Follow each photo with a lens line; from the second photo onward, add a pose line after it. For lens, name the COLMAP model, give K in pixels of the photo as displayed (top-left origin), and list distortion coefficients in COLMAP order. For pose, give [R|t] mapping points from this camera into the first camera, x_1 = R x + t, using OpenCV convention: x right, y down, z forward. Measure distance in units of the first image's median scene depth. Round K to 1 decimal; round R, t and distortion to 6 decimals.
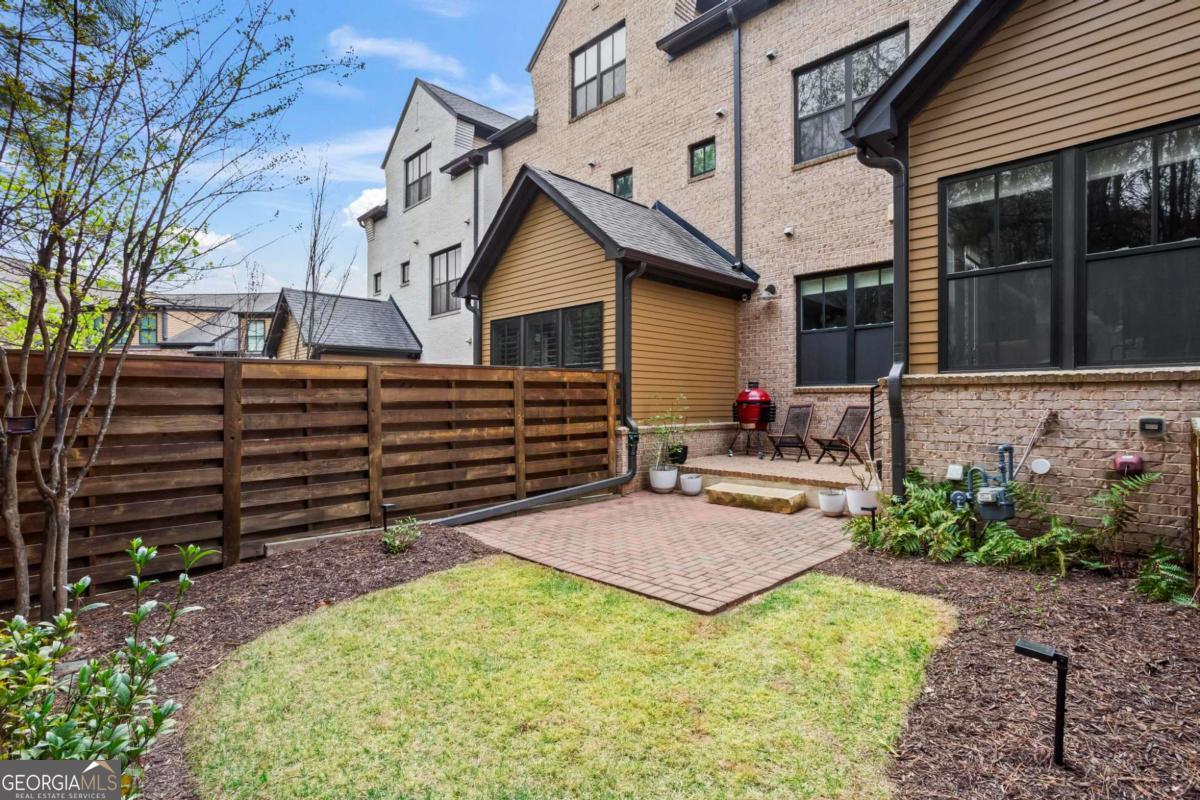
lens RADIAL K [[586.8, 0, 599.1], [0, 586.8, 401.7], [0, 0, 1]] dist [-0.024906, 0.013688]
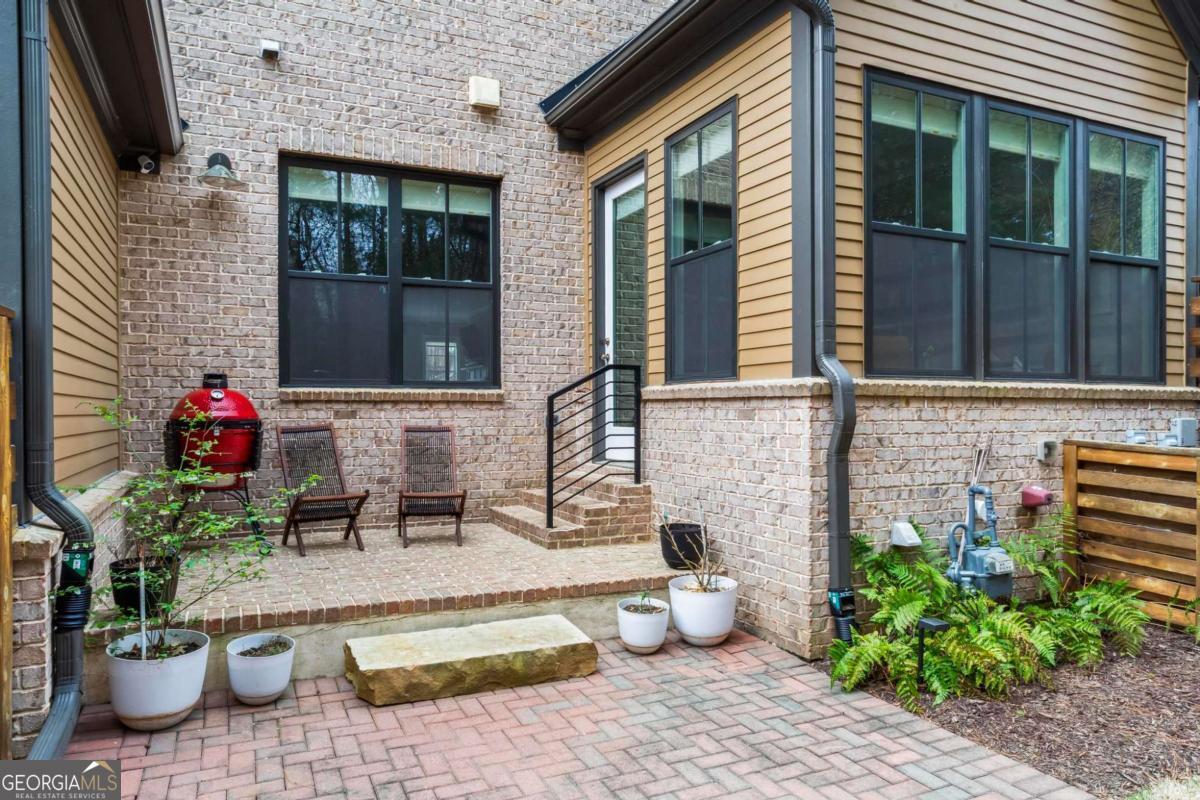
lens RADIAL K [[799.4, 0, 599.5], [0, 799.4, 404.9], [0, 0, 1]] dist [0.009430, 0.002611]
pose [[0.342834, 0.001968, 0.939394, -0.191071], [0.001066, 0.999996, -0.002484, -0.010822], [-0.939395, 0.001853, 0.342830, 0.581616]]
